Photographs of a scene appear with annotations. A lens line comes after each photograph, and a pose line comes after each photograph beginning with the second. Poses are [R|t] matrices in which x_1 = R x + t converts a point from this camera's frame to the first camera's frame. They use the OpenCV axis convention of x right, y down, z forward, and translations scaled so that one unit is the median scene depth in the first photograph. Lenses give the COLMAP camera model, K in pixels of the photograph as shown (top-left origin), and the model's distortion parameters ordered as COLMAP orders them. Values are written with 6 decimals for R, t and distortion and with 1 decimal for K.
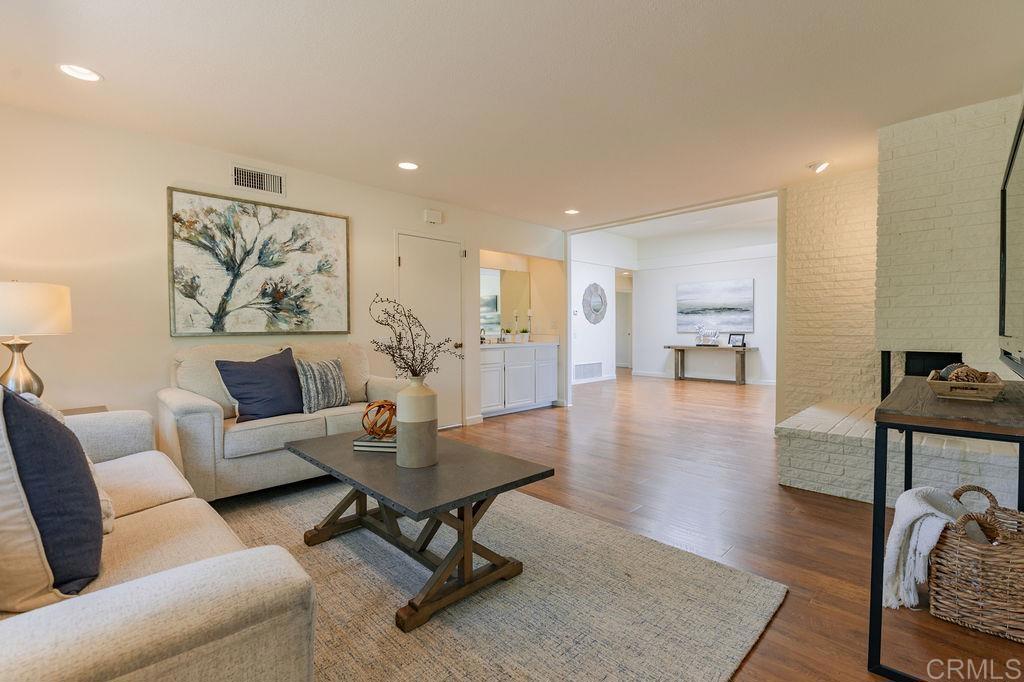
lens RADIAL K [[443.4, 0, 512.0], [0, 443.4, 341.0], [0, 0, 1]] dist [-0.002147, -0.000148]
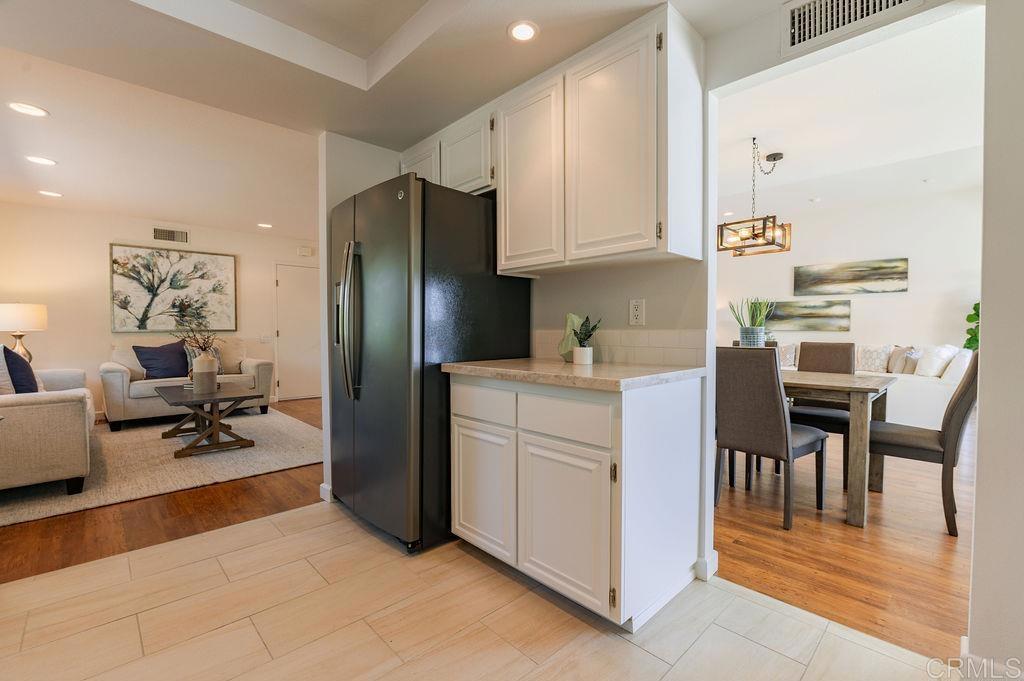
lens RADIAL K [[443.4, 0, 512.0], [0, 443.4, 340.5], [0, 0, 1]] dist [-0.002147, -0.000148]
pose [[0.999682, 0.004768, -0.024767, 0.726517], [-0.004841, 0.999984, -0.002897, 0.017526], [0.024753, 0.003016, 0.999689, -0.588626]]
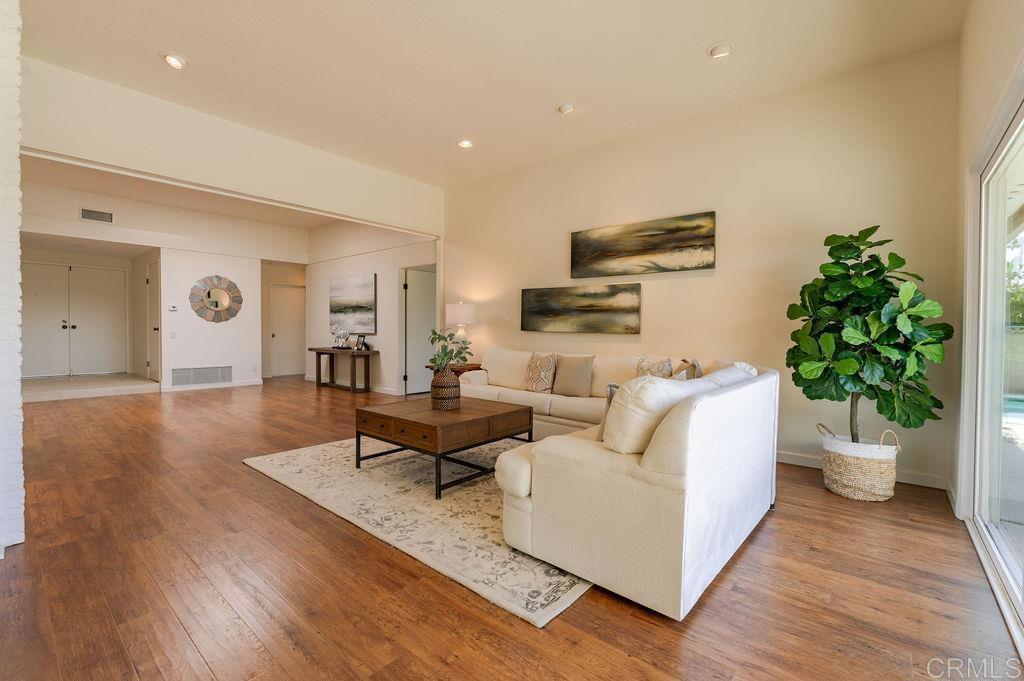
lens RADIAL K [[443.4, 0, 512.0], [0, 443.4, 340.5], [0, 0, 1]] dist [-0.002147, -0.000148]
pose [[0.997088, 0.008685, 0.075761, 1.687972], [-0.008399, 0.999956, -0.004099, -0.009955], [-0.075793, 0.003450, 0.997118, 0.190895]]
